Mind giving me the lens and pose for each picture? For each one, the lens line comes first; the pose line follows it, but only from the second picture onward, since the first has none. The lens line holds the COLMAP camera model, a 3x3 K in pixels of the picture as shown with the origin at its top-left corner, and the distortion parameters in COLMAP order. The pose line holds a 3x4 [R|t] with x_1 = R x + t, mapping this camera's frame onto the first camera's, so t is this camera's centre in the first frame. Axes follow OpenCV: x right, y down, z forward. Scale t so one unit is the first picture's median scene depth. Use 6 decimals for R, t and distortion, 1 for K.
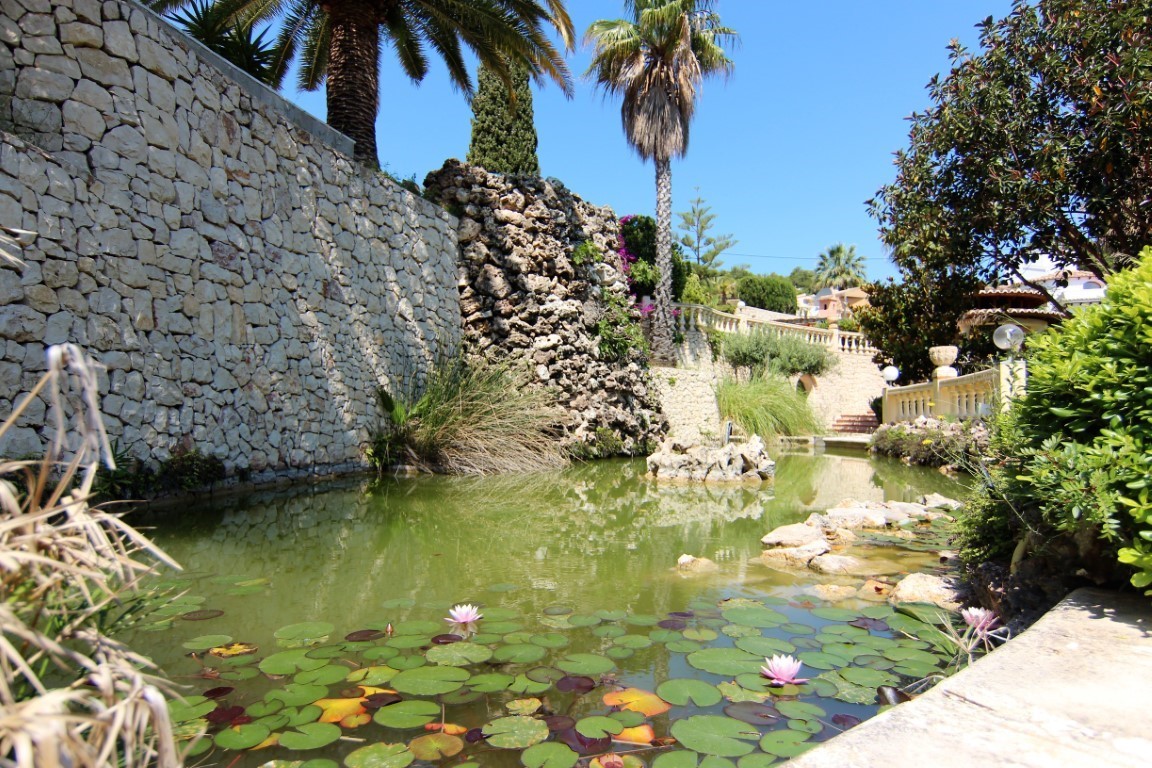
lens RADIAL K [[677.3, 0, 580.0], [0, 677.3, 389.1], [0, 0, 1]] dist [-0.008050, -0.008107]
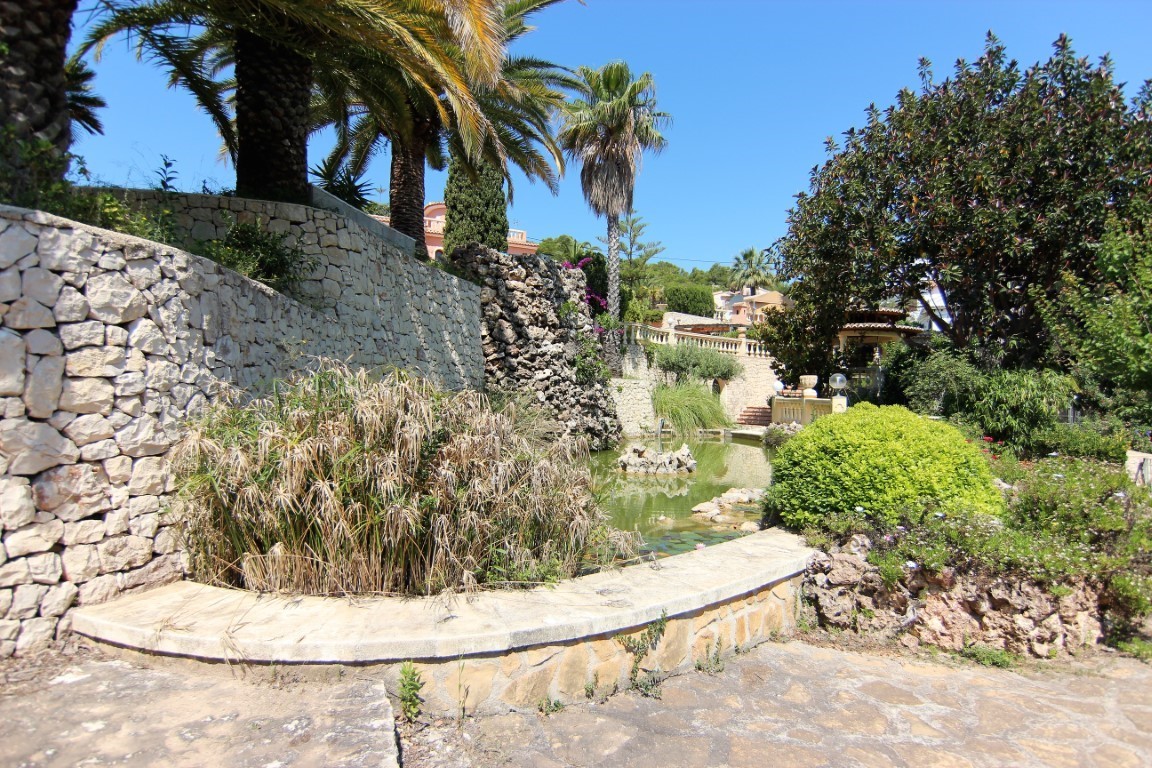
lens RADIAL K [[677.3, 0, 571.9], [0, 677.3, 380.8], [0, 0, 1]] dist [-0.008050, -0.008107]
pose [[0.994844, 0.001498, 0.101404, -0.119653], [-0.004900, 0.999433, 0.033304, -0.093222], [-0.101297, -0.033630, 0.994288, -0.397123]]
